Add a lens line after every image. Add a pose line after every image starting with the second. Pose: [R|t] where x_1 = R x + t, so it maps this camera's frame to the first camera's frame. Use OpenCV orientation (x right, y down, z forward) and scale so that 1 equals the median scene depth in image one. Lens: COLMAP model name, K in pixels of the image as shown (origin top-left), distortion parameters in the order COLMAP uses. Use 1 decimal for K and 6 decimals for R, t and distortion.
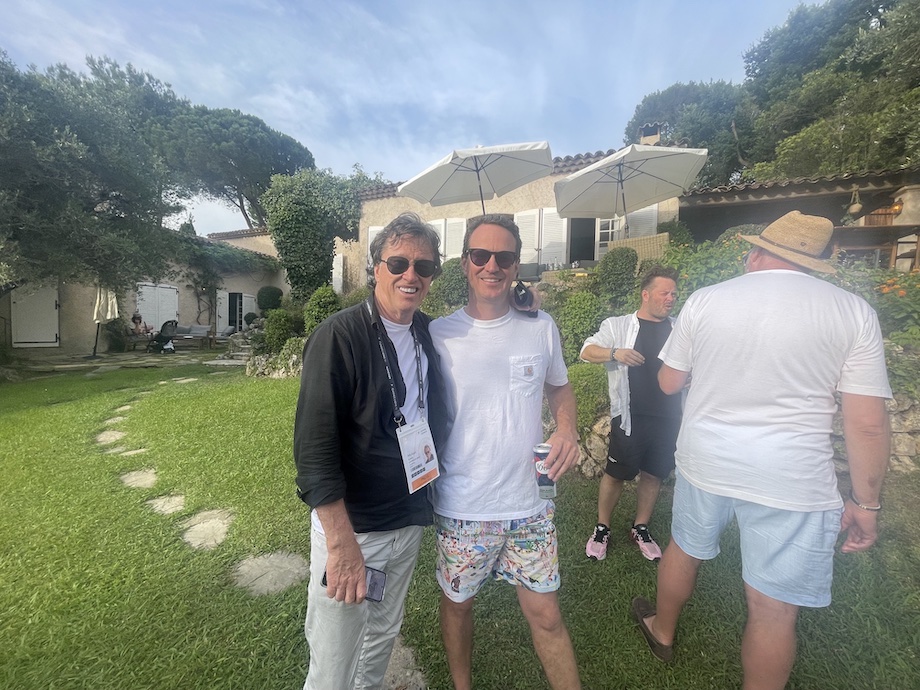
lens RADIAL K [[368.8, 0, 459.2], [0, 368.8, 344.0], [0, 0, 1]] dist [0.002450, 0.000218]
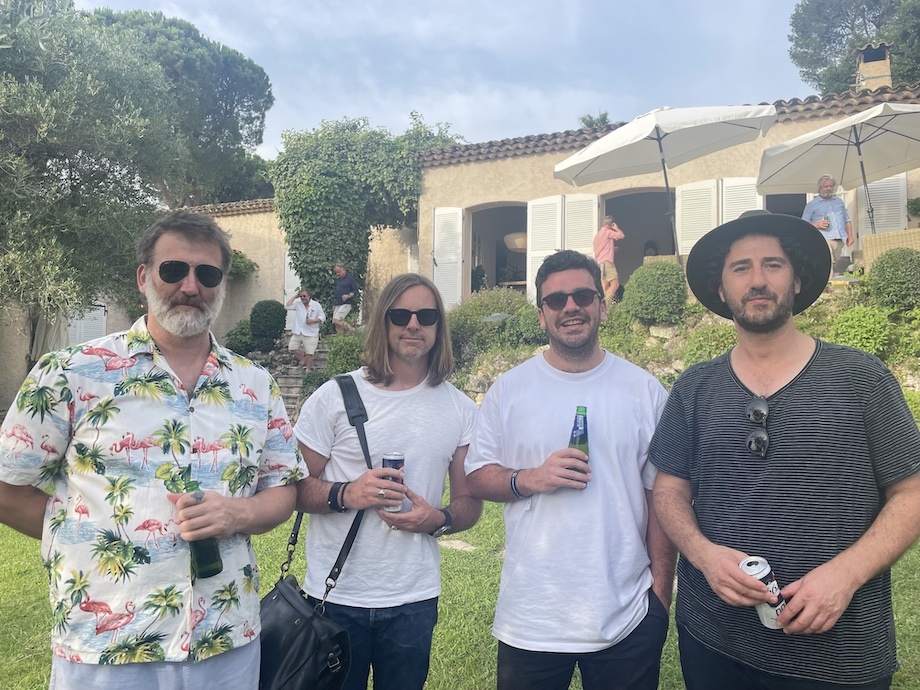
lens RADIAL K [[697.0, 0, 458.9], [0, 697.0, 345.0], [0, 0, 1]] dist [0.039664, -0.019675]
pose [[0.999738, -0.011679, -0.019693, -0.181383], [0.010009, 0.996510, -0.082869, 0.021502], [0.020592, 0.082651, 0.996366, -0.189913]]
